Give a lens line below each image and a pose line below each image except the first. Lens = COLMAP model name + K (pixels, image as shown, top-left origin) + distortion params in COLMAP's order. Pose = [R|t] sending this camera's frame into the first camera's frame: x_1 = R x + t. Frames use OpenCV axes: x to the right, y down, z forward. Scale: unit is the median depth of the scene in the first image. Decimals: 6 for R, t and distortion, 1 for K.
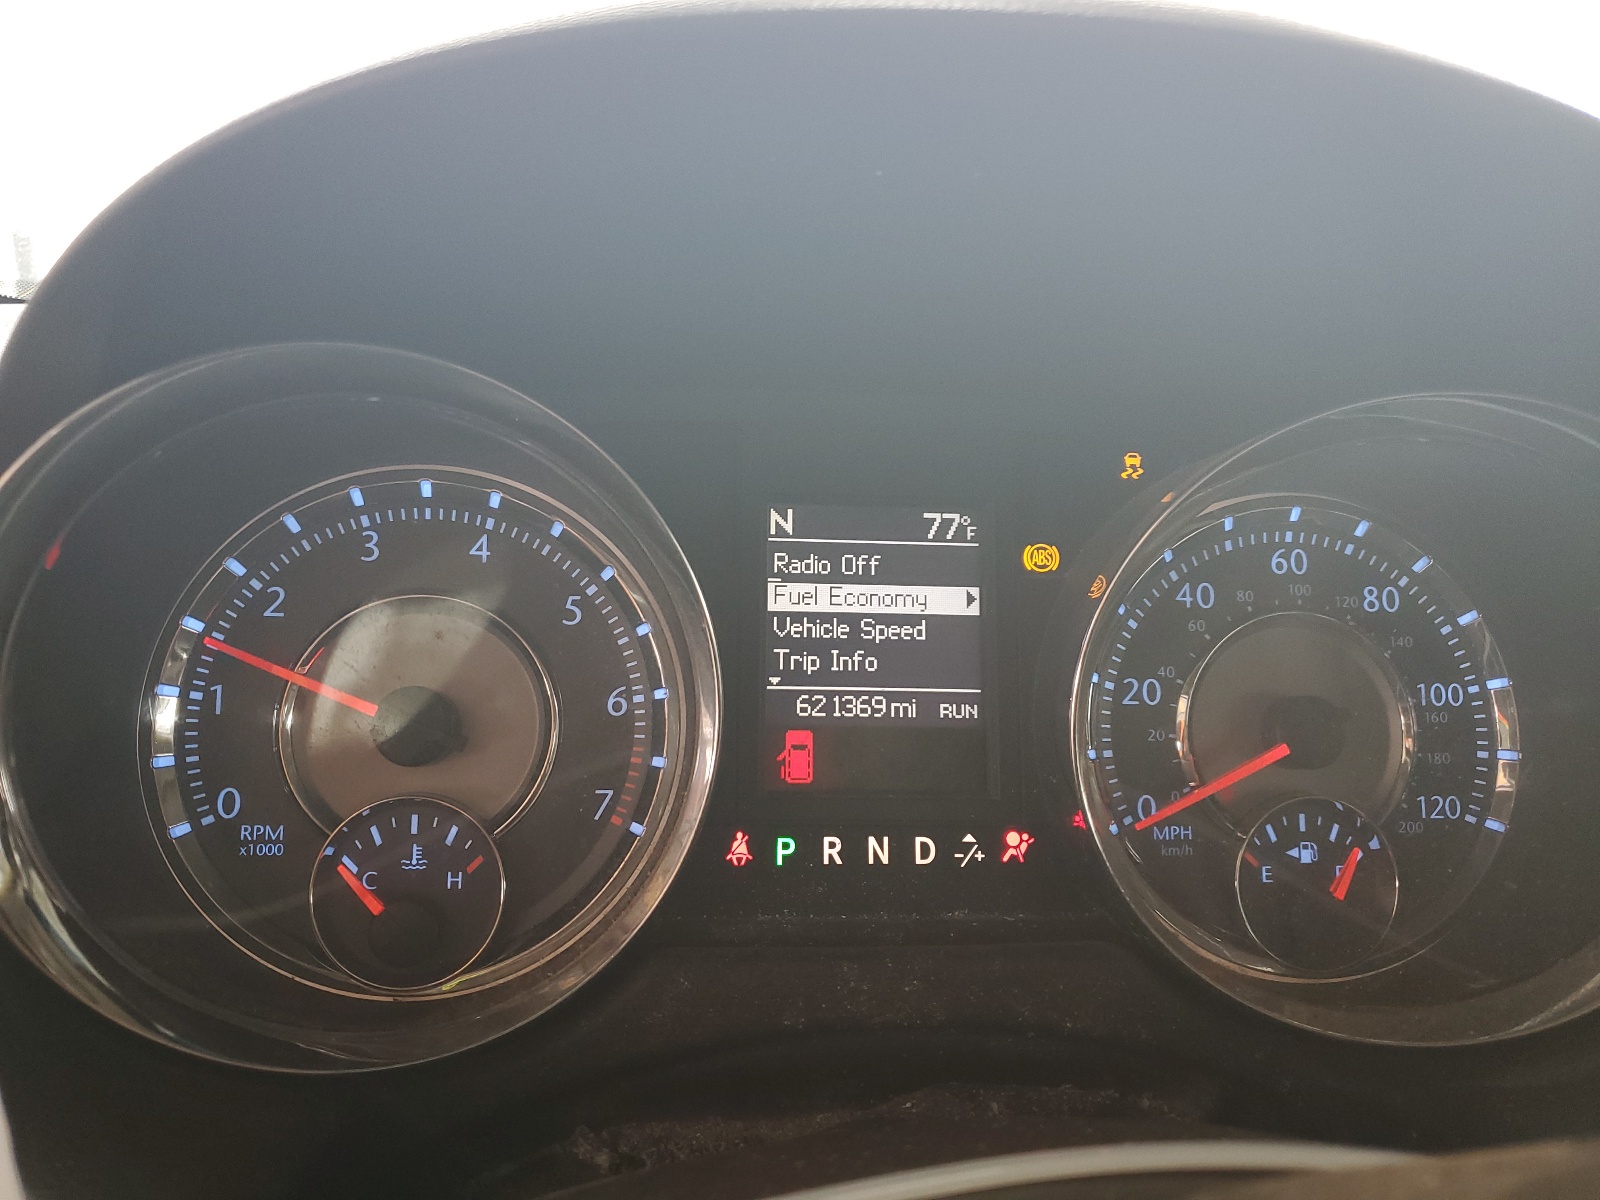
lens RADIAL K [[1243.5, 0, 801.0], [0, 1243.5, 604.8], [0, 0, 1]] dist [0.005619, -0.000326]
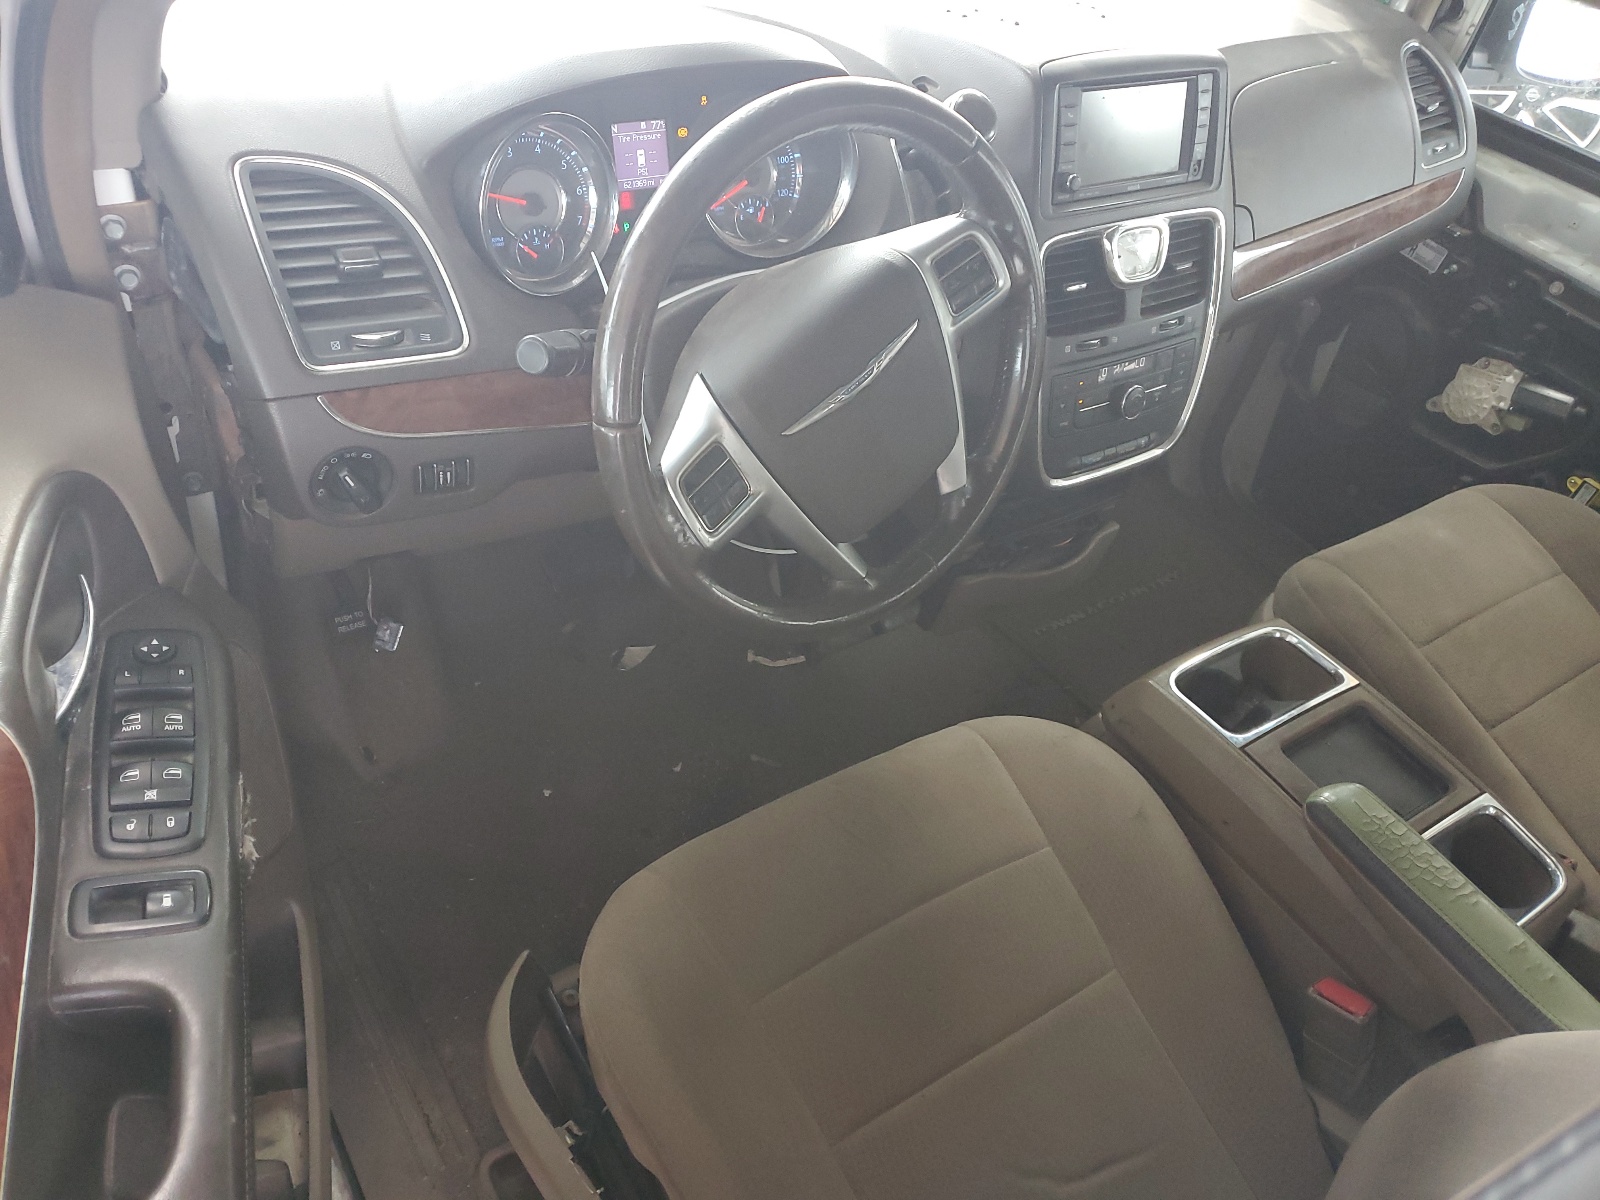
lens RADIAL K [[1243.5, 0, 801.1], [0, 1243.5, 603.3], [0, 0, 1]] dist [0.005619, -0.000326]
pose [[0.882560, -0.240734, 0.403899, -1.272133], [-0.015703, 0.843426, 0.537016, -0.824085], [-0.469937, -0.480292, 0.740594, -2.437524]]
